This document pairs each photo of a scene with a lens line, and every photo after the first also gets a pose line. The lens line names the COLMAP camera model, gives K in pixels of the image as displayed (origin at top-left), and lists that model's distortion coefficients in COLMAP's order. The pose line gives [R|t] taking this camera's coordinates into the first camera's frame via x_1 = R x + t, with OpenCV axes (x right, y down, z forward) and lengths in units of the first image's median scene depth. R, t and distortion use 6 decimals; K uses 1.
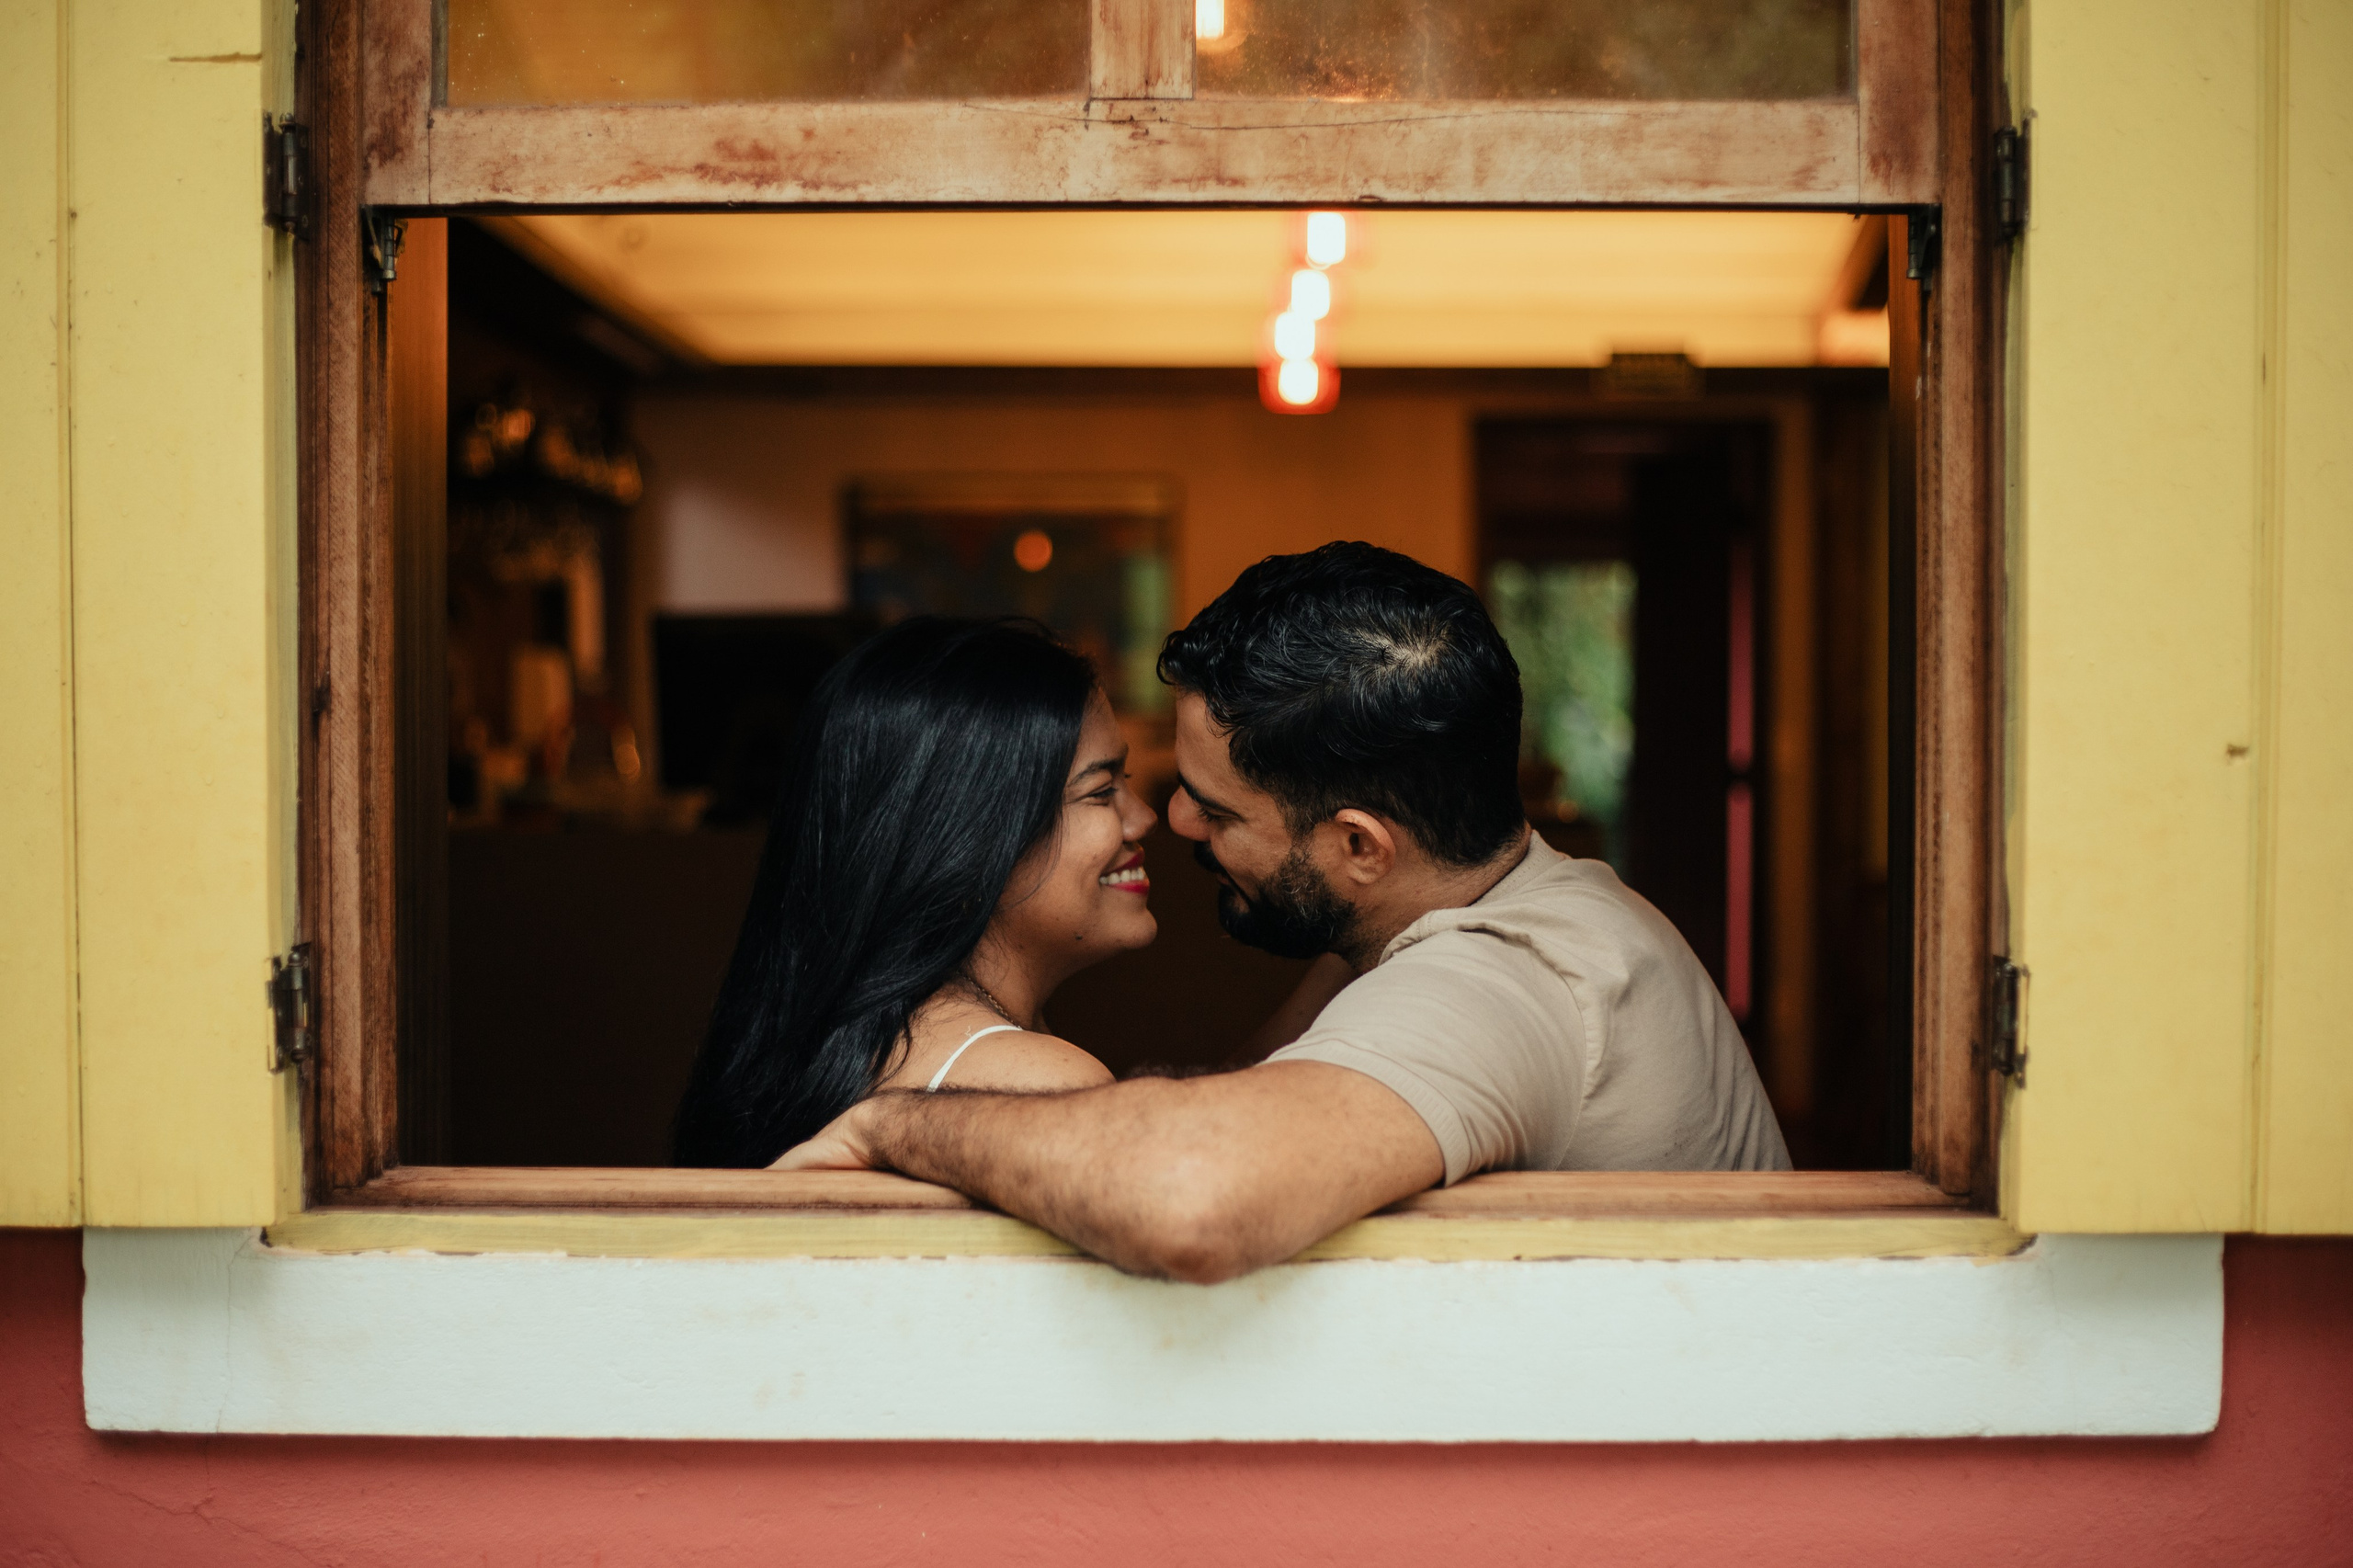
lens RADIAL K [[3574.5, 0, 1175.4], [0, 3574.5, 788.3], [0, 0, 1]] dist [-0.116059, -0.100427]
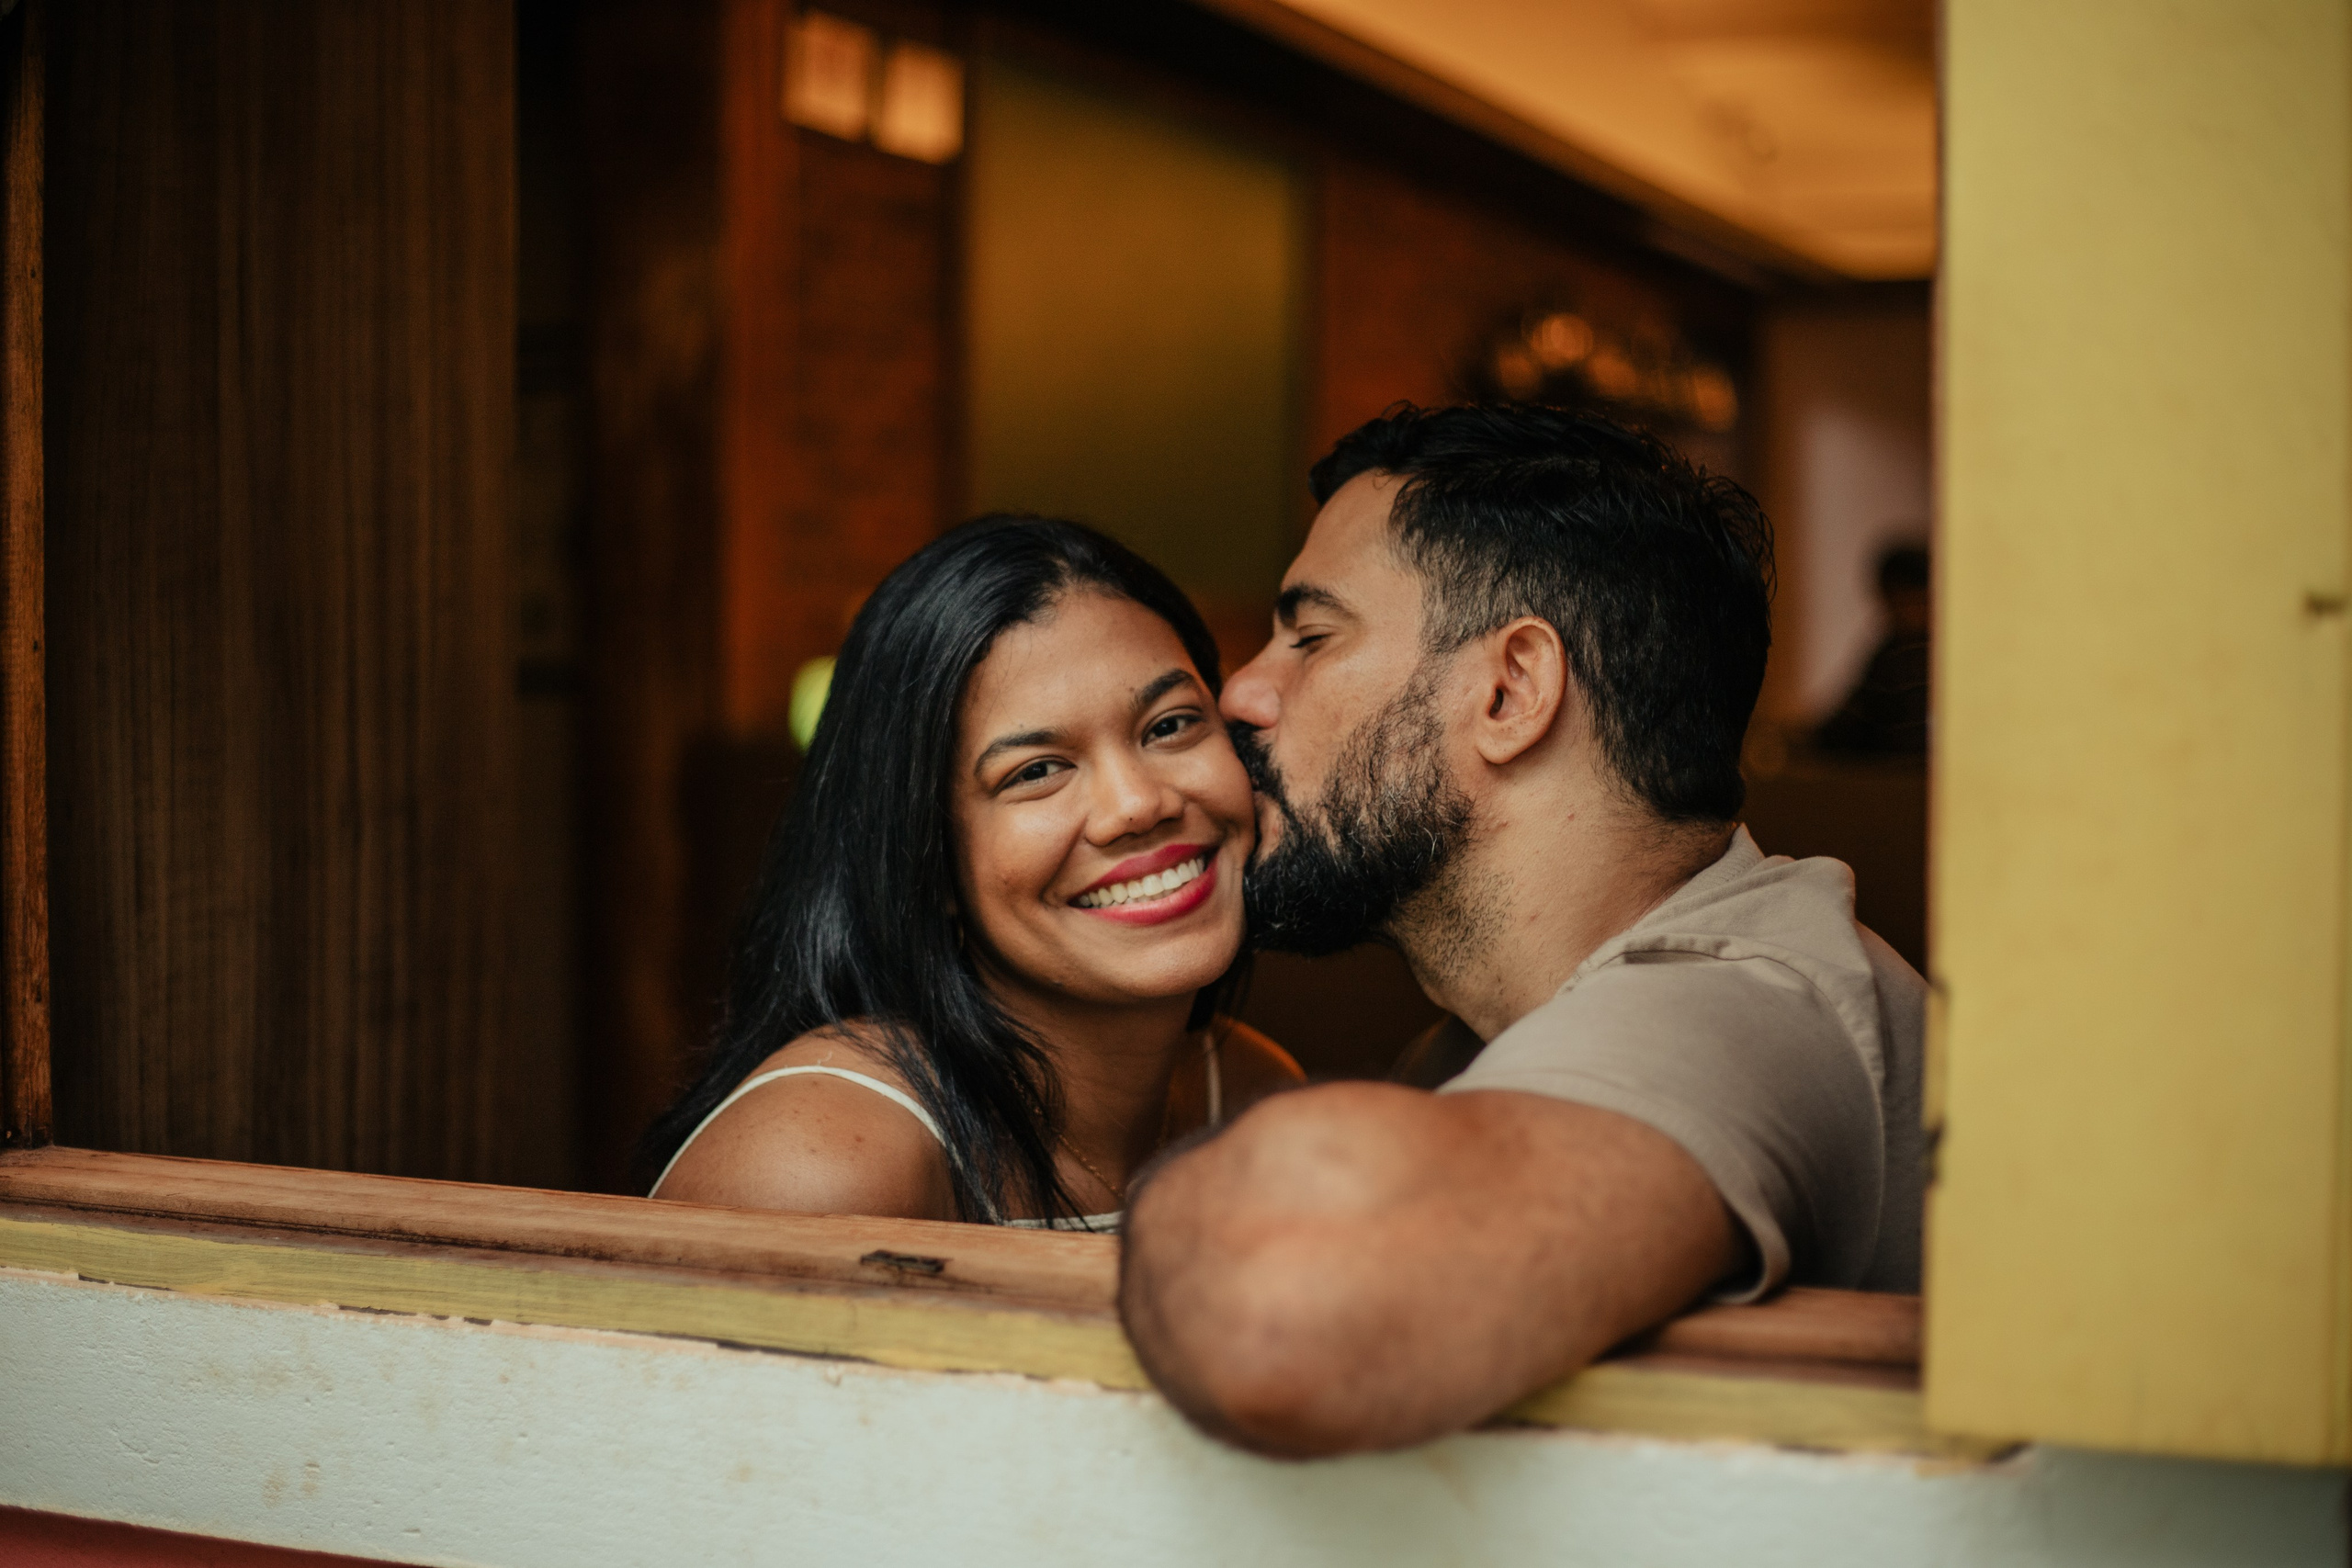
lens RADIAL K [[3471.2, 0, 1179.9], [0, 3471.2, 781.7], [0, 0, 1]] dist [-0.110657, -0.085322]
pose [[0.924434, 0.017892, -0.380921, 0.320043], [-0.012472, 0.999783, 0.016692, 0.009811], [0.381137, -0.010680, 0.924457, 0.408980]]
